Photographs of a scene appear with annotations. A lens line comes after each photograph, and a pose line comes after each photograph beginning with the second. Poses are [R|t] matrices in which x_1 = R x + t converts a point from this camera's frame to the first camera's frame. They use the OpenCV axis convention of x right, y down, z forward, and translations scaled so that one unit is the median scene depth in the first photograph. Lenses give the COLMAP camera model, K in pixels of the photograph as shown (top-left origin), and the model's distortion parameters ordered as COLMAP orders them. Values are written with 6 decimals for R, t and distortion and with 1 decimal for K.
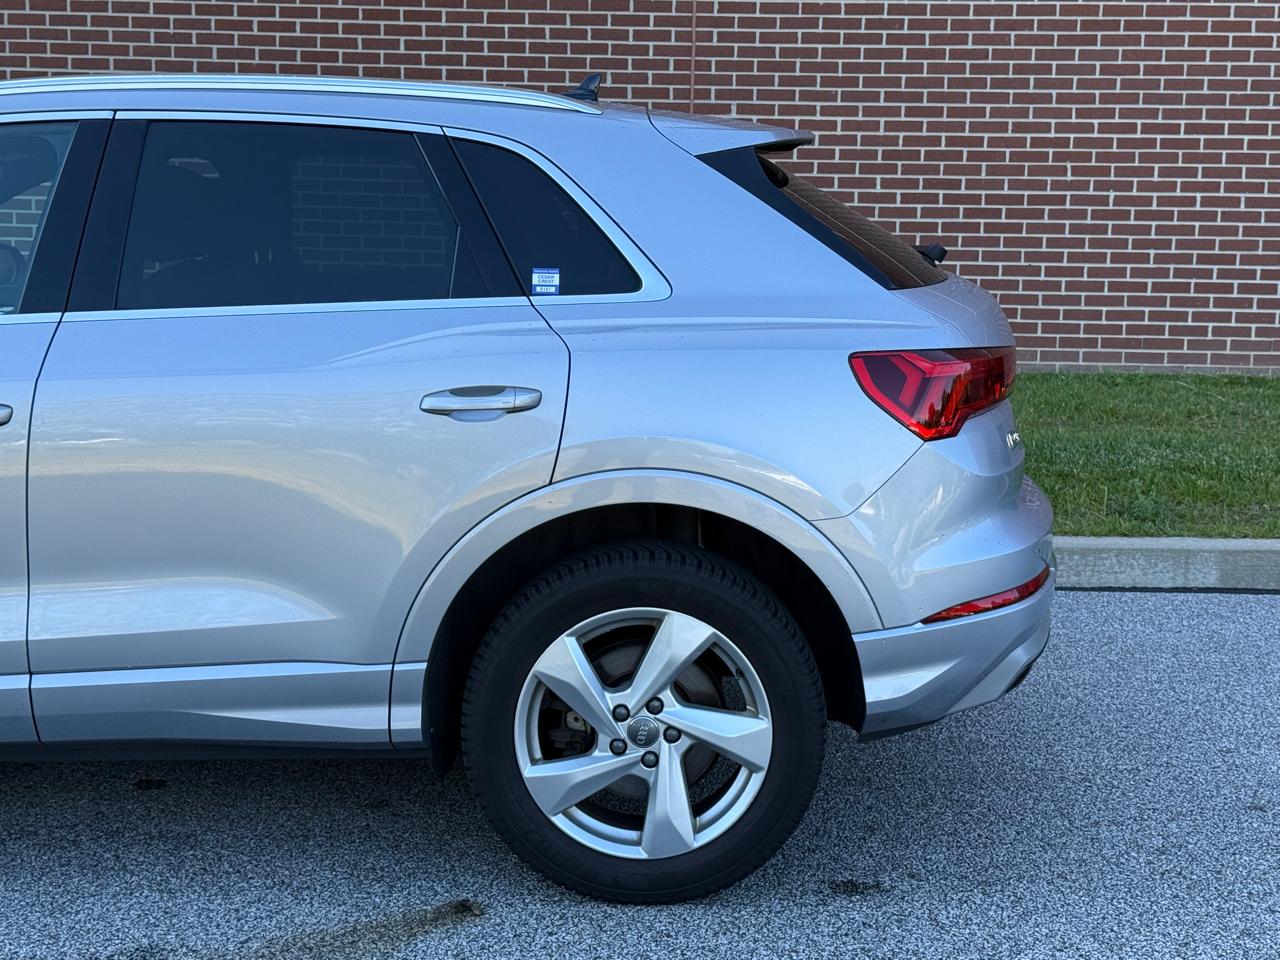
lens RADIAL K [[1831.9, 0, 635.4], [0, 1831.9, 487.1], [0, 0, 1]] dist [0.188333, -0.392703]
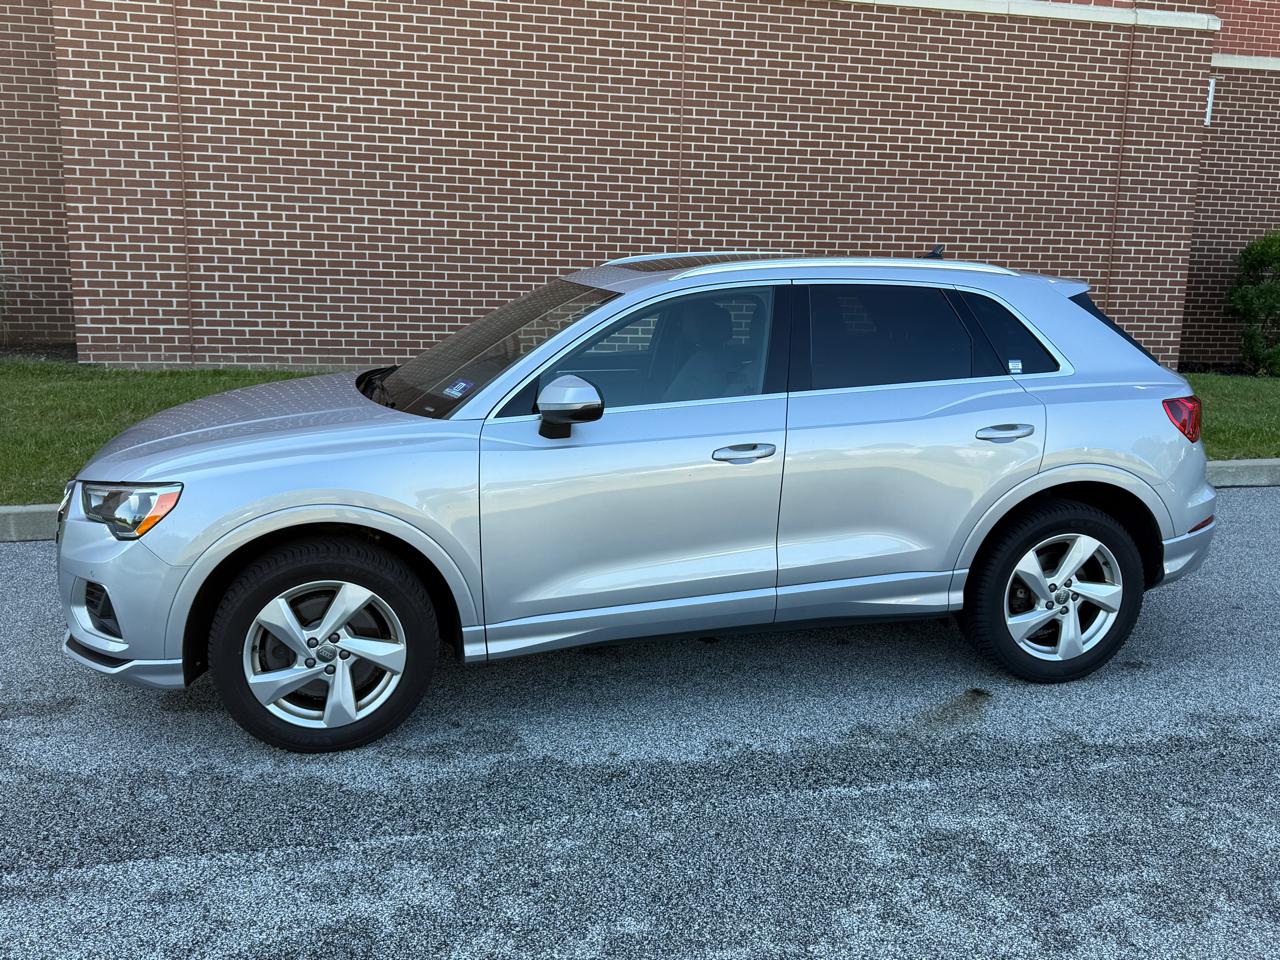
lens RADIAL K [[1120.5, 0, 638.2], [0, 1120.5, 485.0], [0, 0, 1]] dist [0.173091, -0.364508]
pose [[0.964087, -0.048226, 0.261170, -0.295340], [0.032801, 0.997468, 0.063104, -0.030586], [-0.263552, -0.052271, 0.963228, -0.017427]]
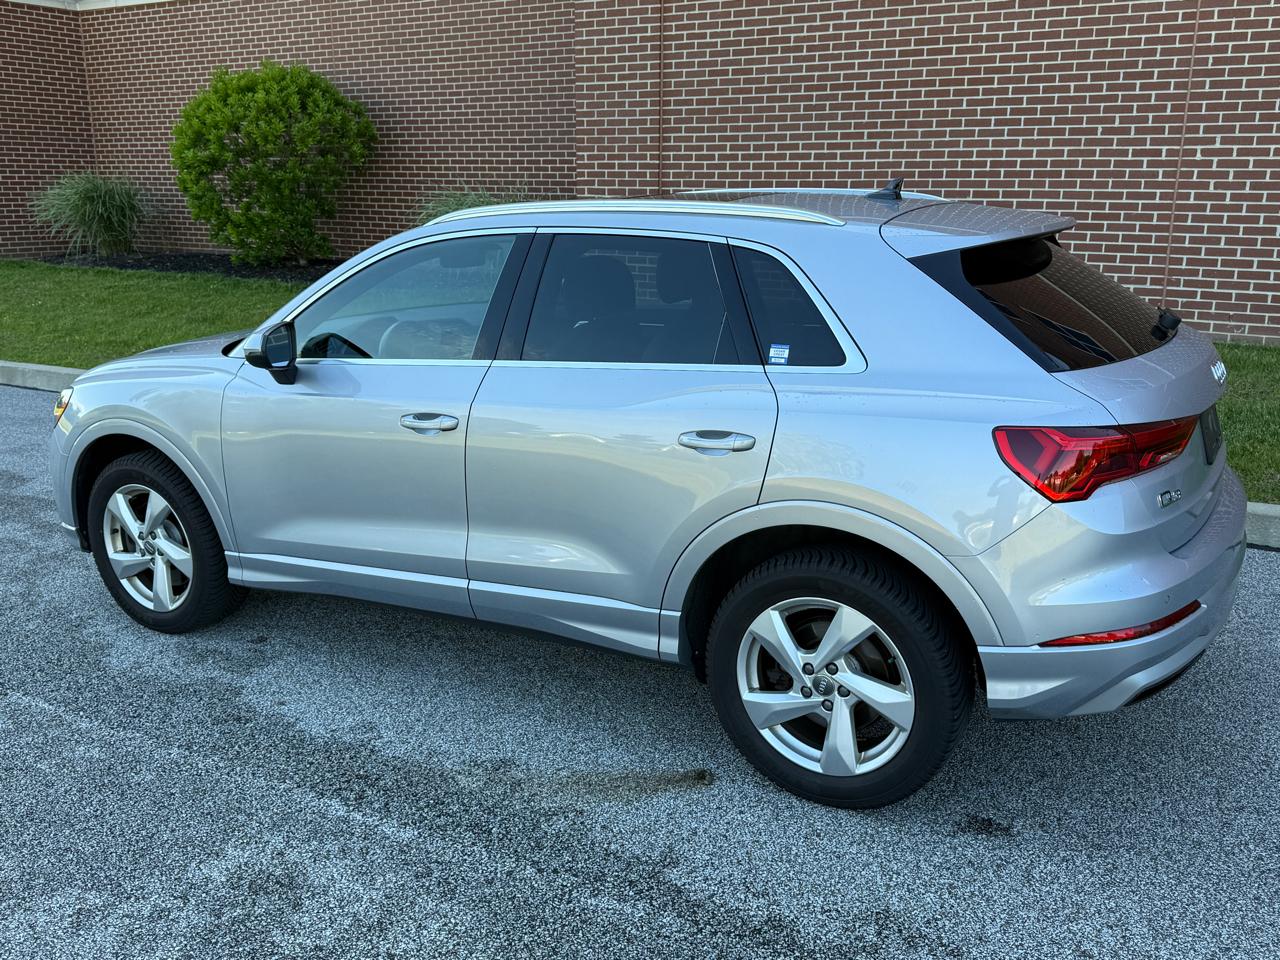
lens RADIAL K [[1142.8, 0, 642.6], [0, 1142.8, 483.8], [0, 0, 1]] dist [0.163213, -0.324203]
pose [[0.876577, 0.106648, -0.469295, 0.109600], [-0.054386, 0.990842, 0.123585, -0.046320], [0.478178, -0.082809, 0.874350, 0.076043]]
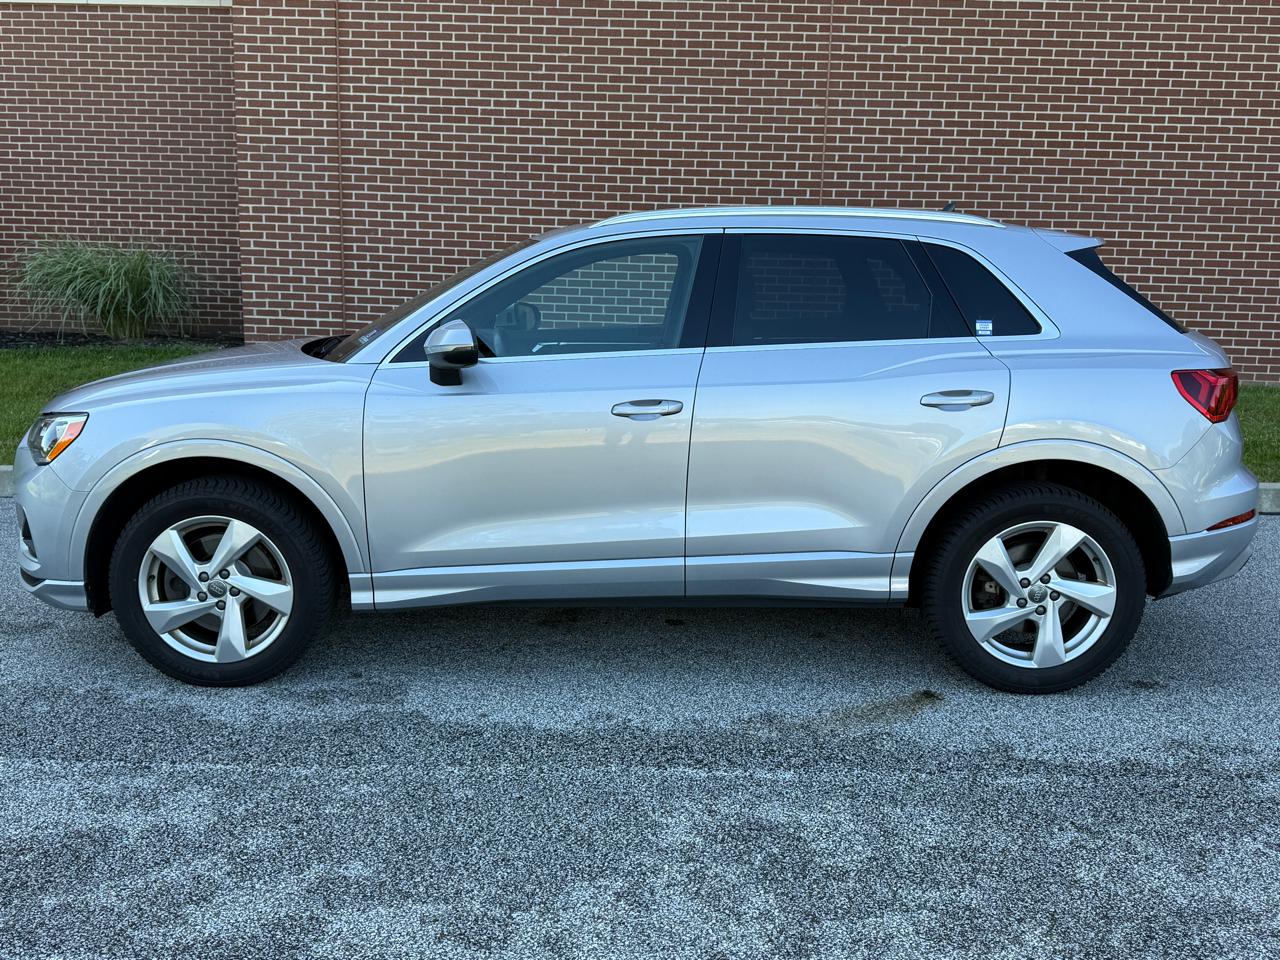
lens RADIAL K [[1120.5, 0, 638.2], [0, 1120.5, 485.0], [0, 0, 1]] dist [0.173091, -0.364508]
pose [[0.999745, 0.003638, 0.022295, -0.154811], [-0.004350, 0.999479, 0.031972, 0.000137], [-0.022167, -0.032061, 0.999240, -0.016368]]
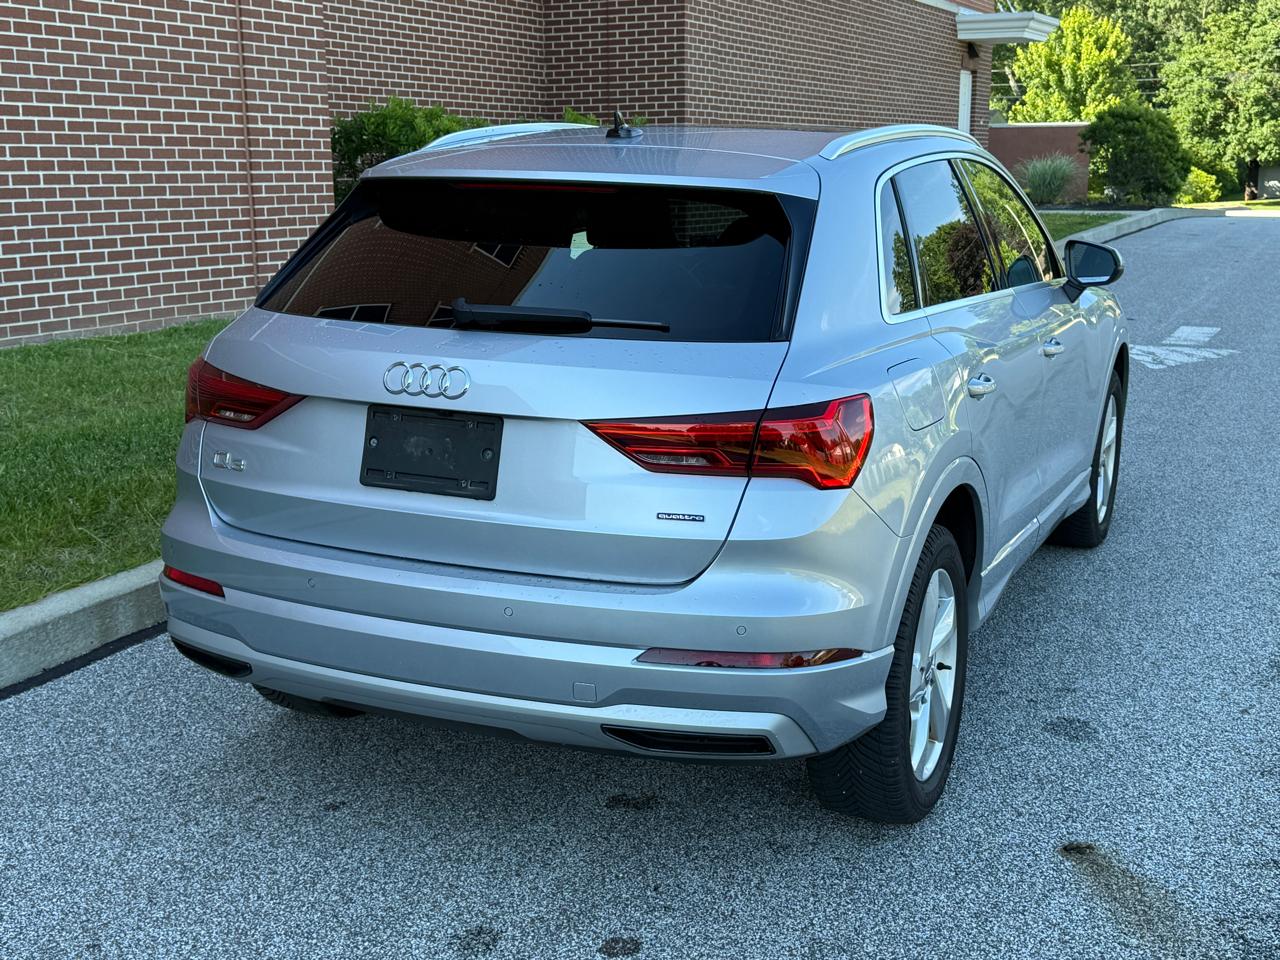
lens RADIAL K [[1548.9, 0, 642.4], [0, 1548.9, 483.0], [0, 0, 1]] dist [0.210507, -0.514417]
pose [[0.380711, -0.205687, 0.901527, -0.421279], [0.144496, 0.976203, 0.161705, -0.080540], [-0.913334, 0.068704, 0.401373, 0.334574]]
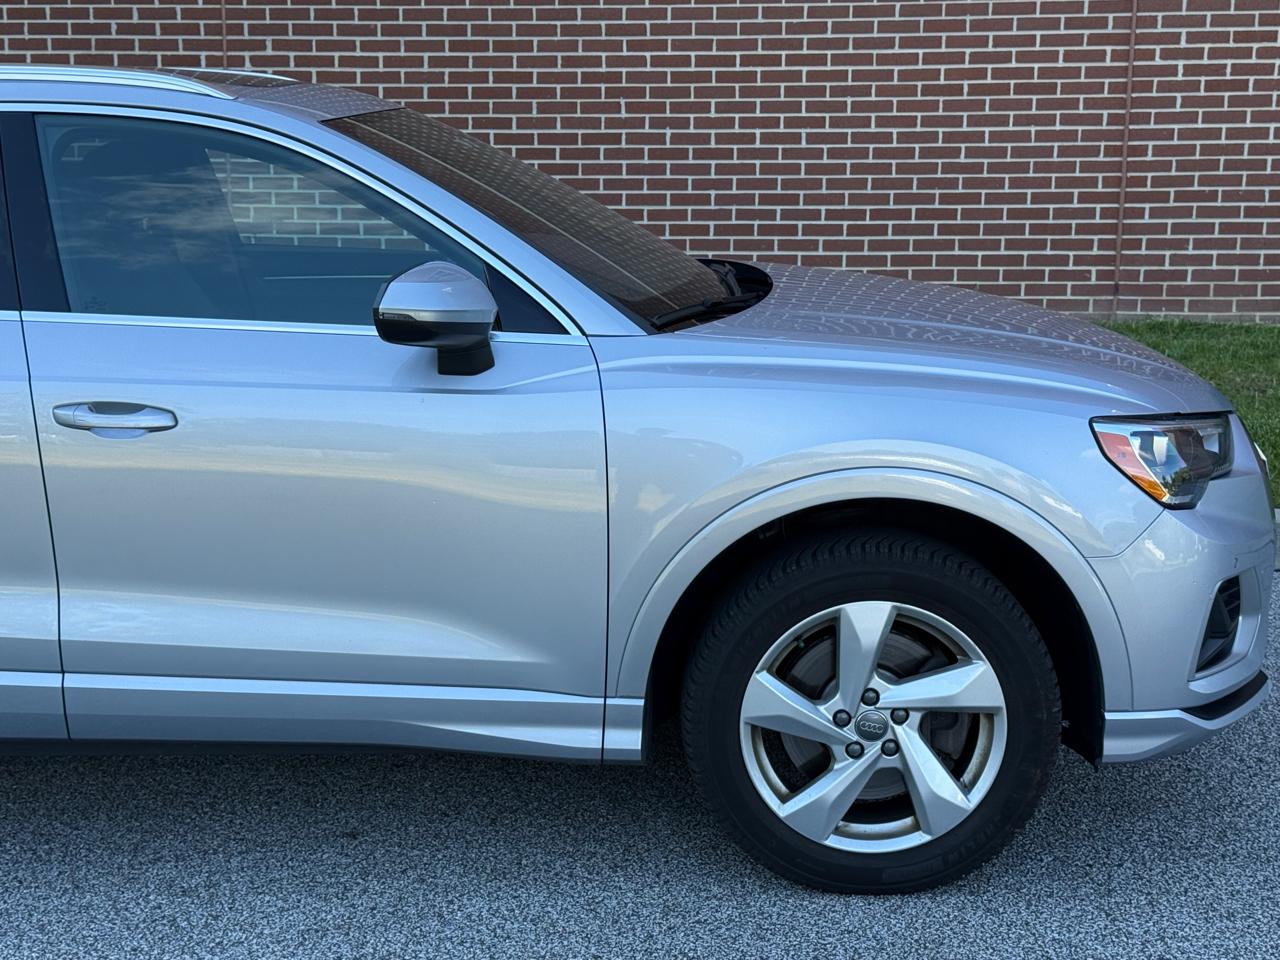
lens RADIAL K [[1872.7, 0, 535.2], [0, 1872.7, 502.6], [0, 0, 1]] dist [0.144176, -0.126742]
pose [[0.999495, -0.015762, -0.027595, 0.213464], [0.017195, 0.998473, 0.052504, -0.020691], [0.026725, -0.052952, 0.998239, 0.029668]]
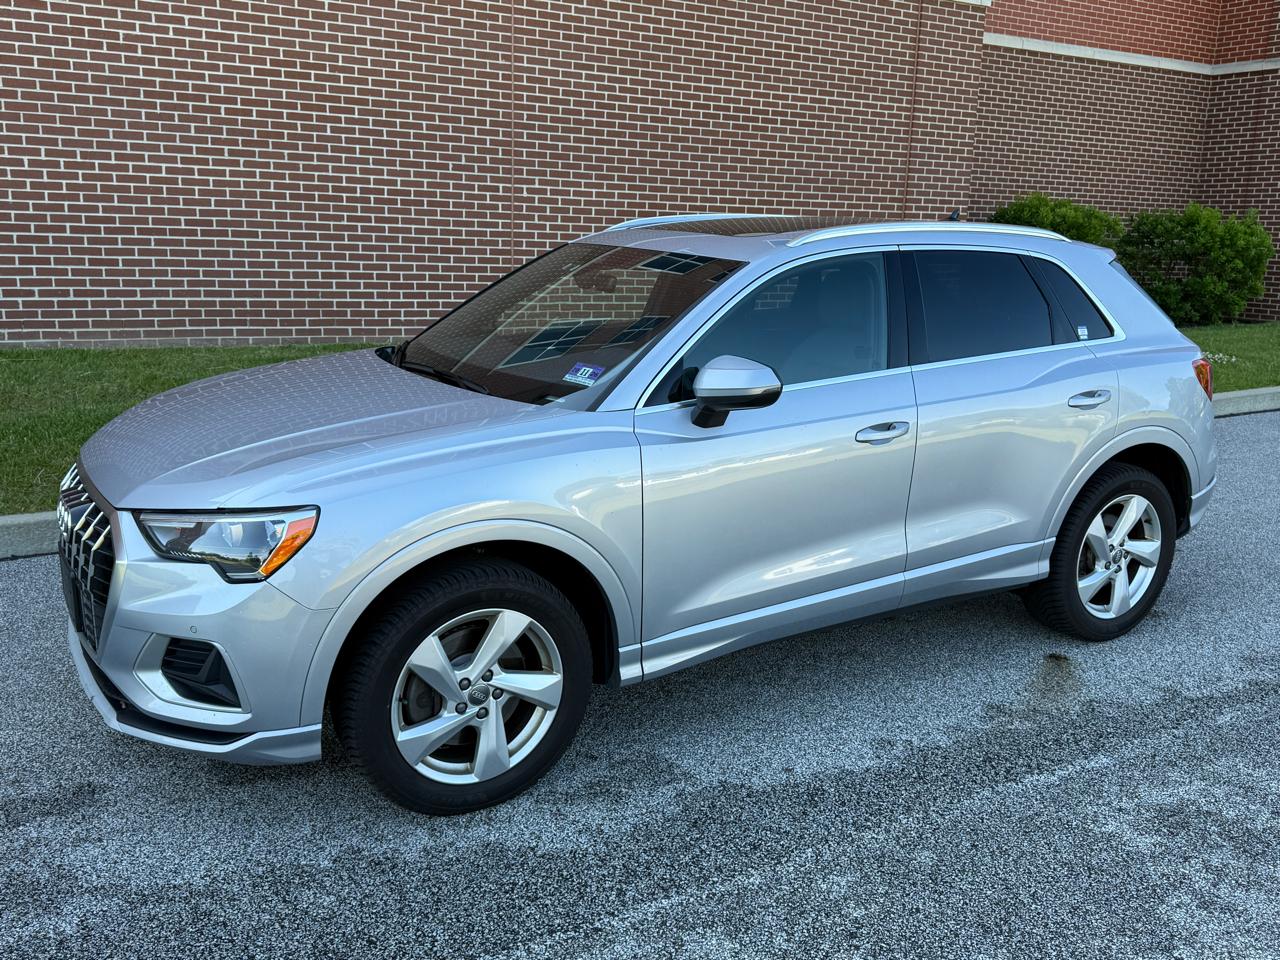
lens RADIAL K [[1124.9, 0, 637.3], [0, 1124.9, 486.0], [0, 0, 1]] dist [0.149904, -0.301360]
pose [[0.843163, -0.113195, 0.525608, -0.433035], [0.062617, 0.991608, 0.113105, -0.046822], [-0.534000, -0.062454, 0.843175, 0.091337]]
